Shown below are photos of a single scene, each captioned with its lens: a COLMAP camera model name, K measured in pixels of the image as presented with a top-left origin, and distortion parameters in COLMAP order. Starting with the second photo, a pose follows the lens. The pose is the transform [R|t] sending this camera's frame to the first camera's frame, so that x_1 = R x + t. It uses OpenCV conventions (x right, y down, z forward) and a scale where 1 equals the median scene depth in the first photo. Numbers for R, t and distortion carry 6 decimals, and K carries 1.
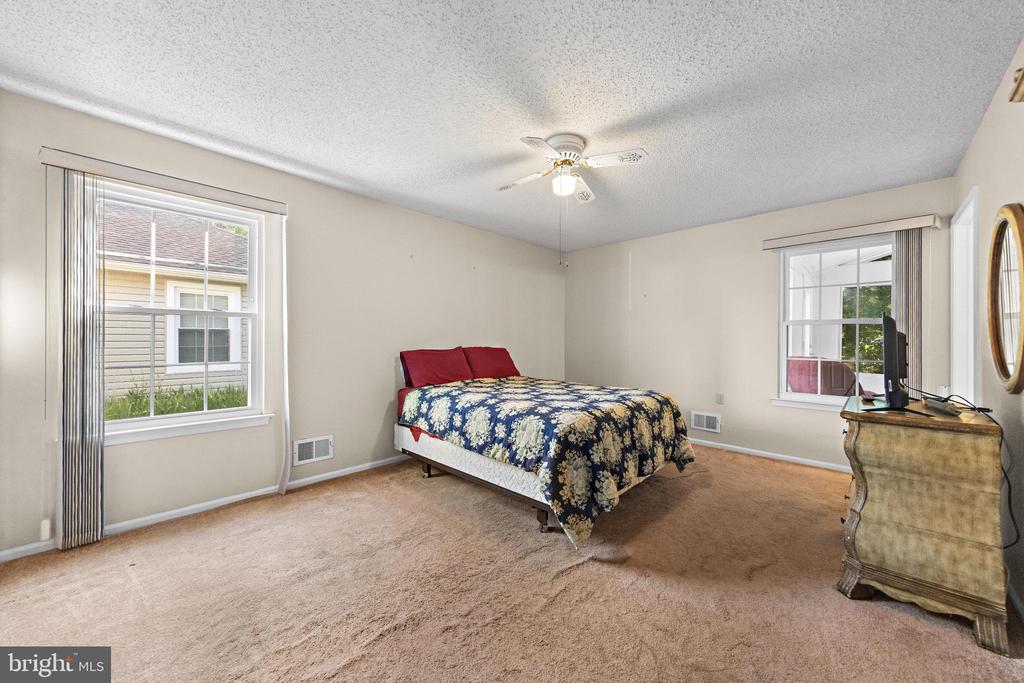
lens RADIAL K [[382.5, 0, 518.1], [0, 382.5, 341.9], [0, 0, 1]] dist [0.007451, -0.000946]
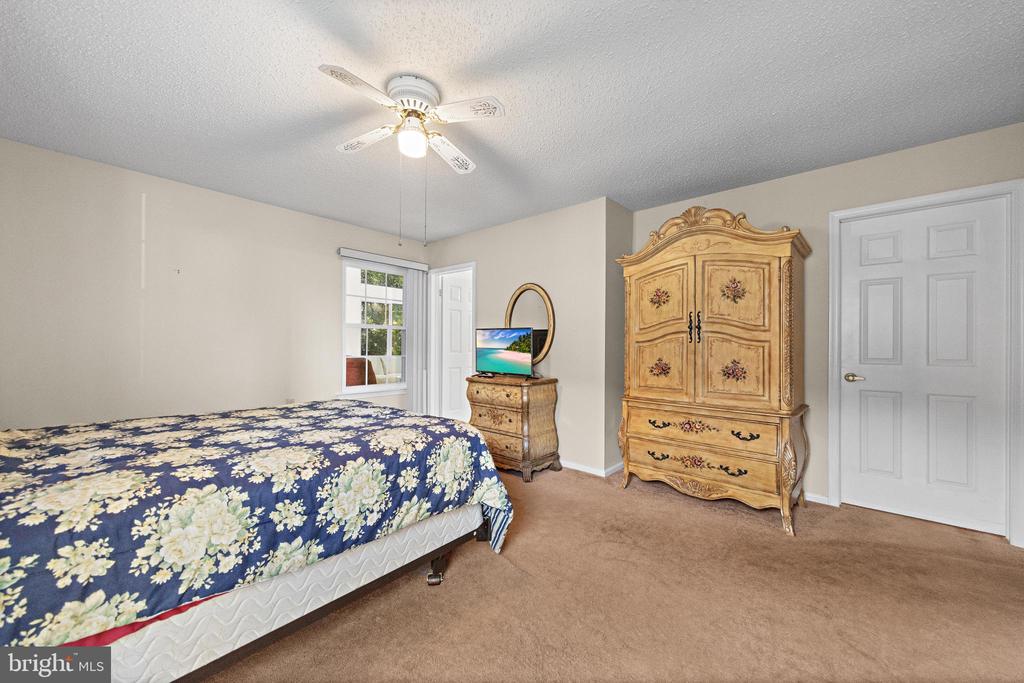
lens RADIAL K [[402.6, 0, 512.2], [0, 402.6, 341.3], [0, 0, 1]] dist [0.002950, -0.000123]
pose [[-0.078979, 0.003557, 0.996870, -0.681344], [-0.003244, 0.999987, -0.003825, -0.001527], [-0.996871, -0.003536, -0.078966, 0.802845]]
